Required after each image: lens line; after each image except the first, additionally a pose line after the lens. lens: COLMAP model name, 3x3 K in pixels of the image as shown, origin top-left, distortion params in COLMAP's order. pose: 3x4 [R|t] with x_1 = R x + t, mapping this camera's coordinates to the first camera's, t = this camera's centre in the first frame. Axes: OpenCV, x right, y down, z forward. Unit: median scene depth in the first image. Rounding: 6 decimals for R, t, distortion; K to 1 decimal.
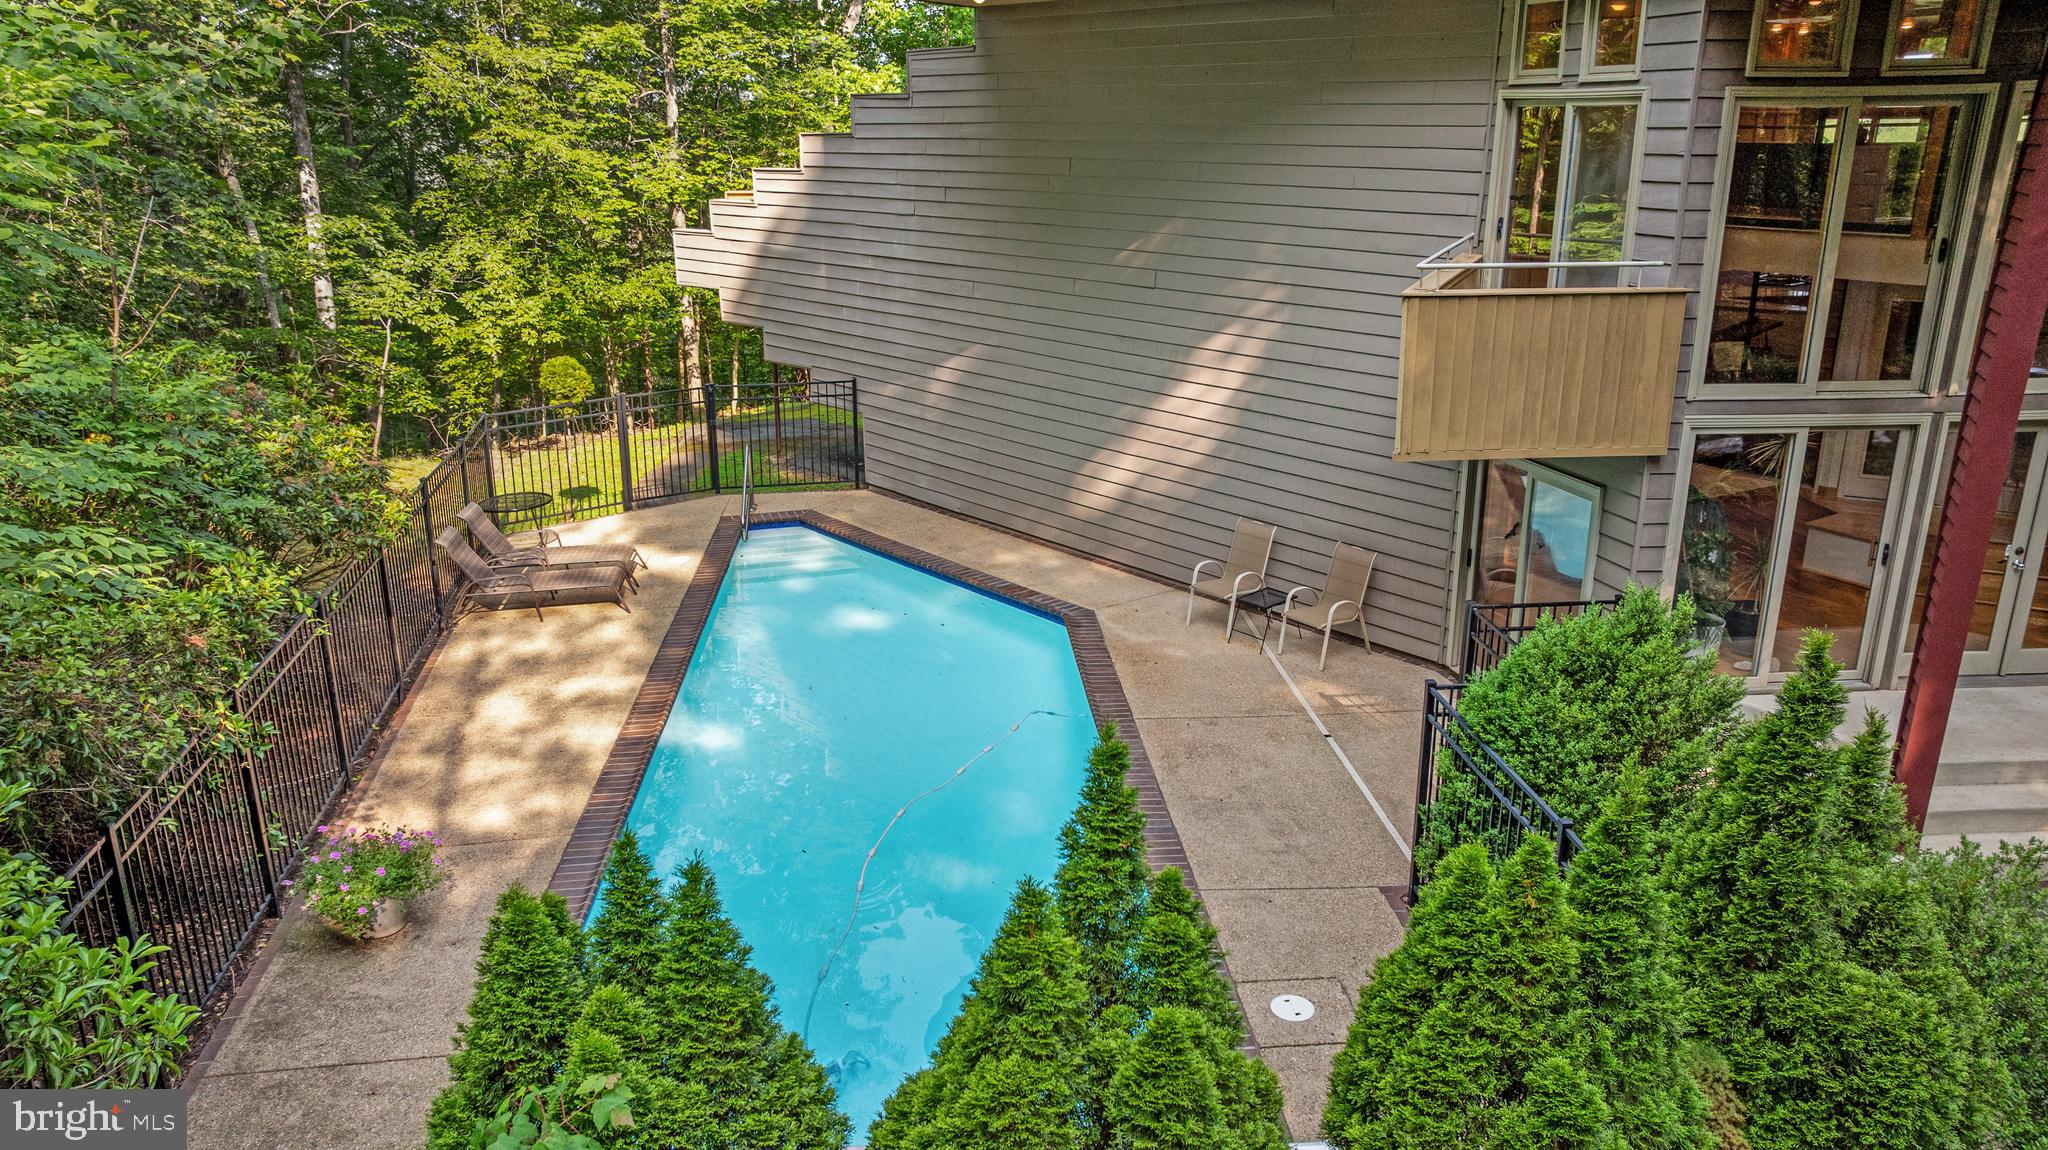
lens RADIAL K [[1373.4, 0, 1111.7], [0, 1373.4, 557.7], [0, 0, 1]] dist [-0.058259, 0.101261]
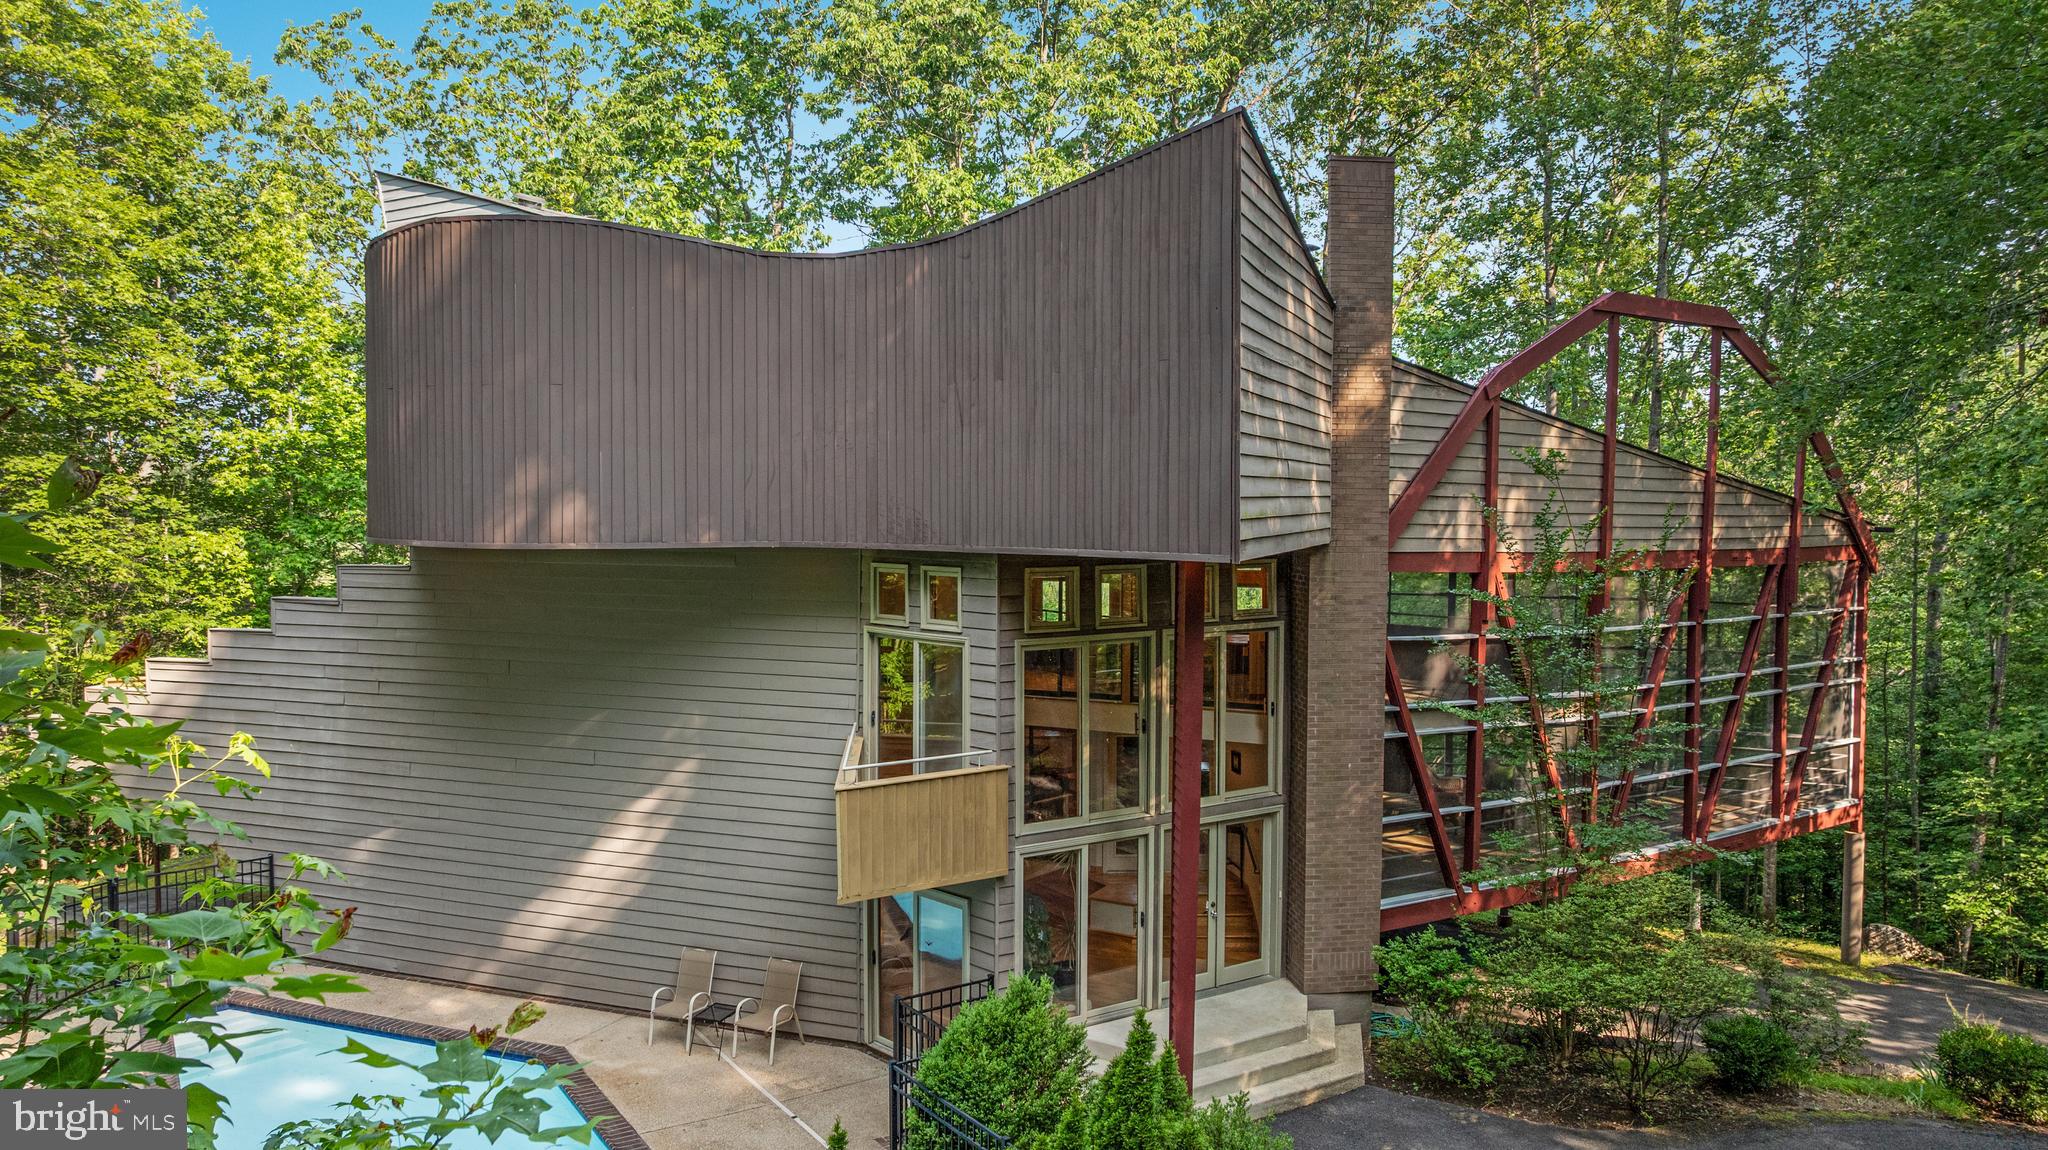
lens RADIAL K [[1326.0, 0, 1024.0], [0, 1326.0, 575.0], [0, 0, 1]] dist [-0.038032, 0.032851]
pose [[0.894207, -0.021627, 0.447131, -0.201160], [0.134934, 0.965398, -0.223156, -0.059795], [-0.426834, 0.259881, 0.866184, -0.322064]]
